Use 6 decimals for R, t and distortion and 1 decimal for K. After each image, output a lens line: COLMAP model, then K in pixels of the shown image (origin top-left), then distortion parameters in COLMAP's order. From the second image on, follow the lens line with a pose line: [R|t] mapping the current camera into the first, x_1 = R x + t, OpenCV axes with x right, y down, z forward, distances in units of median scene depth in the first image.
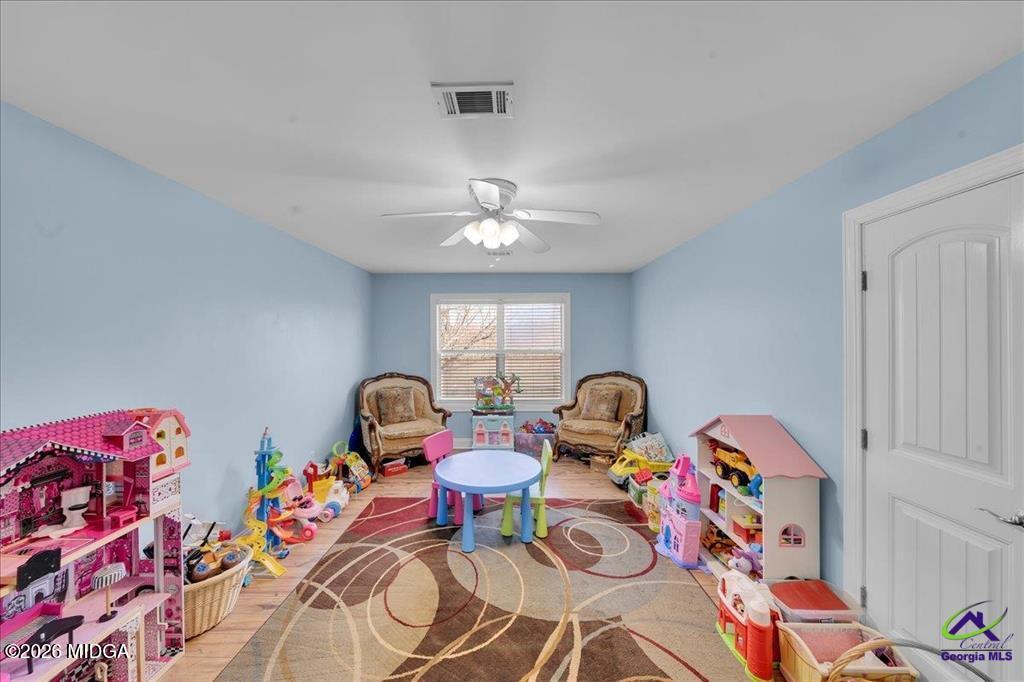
lens RADIAL K [[359.8, 0, 510.6], [0, 359.8, 339.8], [0, 0, 1]] dist [-0.002030, 0.000103]
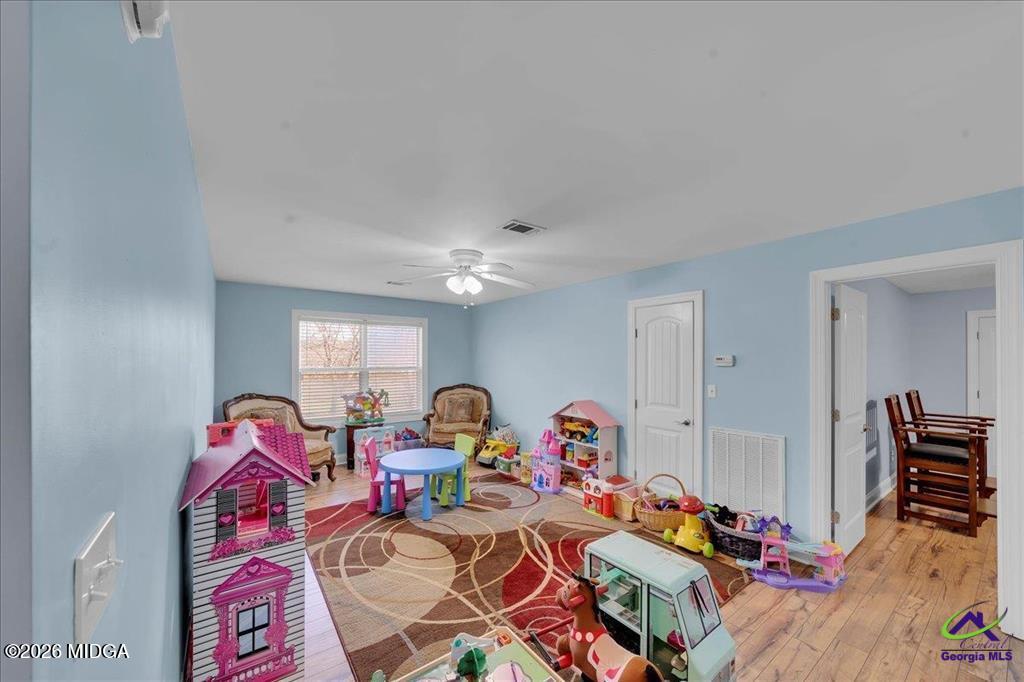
lens RADIAL K [[379.4, 0, 500.8], [0, 379.4, 359.1], [0, 0, 1]] dist [-0.001438, 0.000011]
pose [[0.806123, 0.005460, 0.591722, -0.707219], [-0.006301, 0.999980, -0.000644, 0.001846], [-0.591714, -0.003209, 0.806141, -0.263784]]
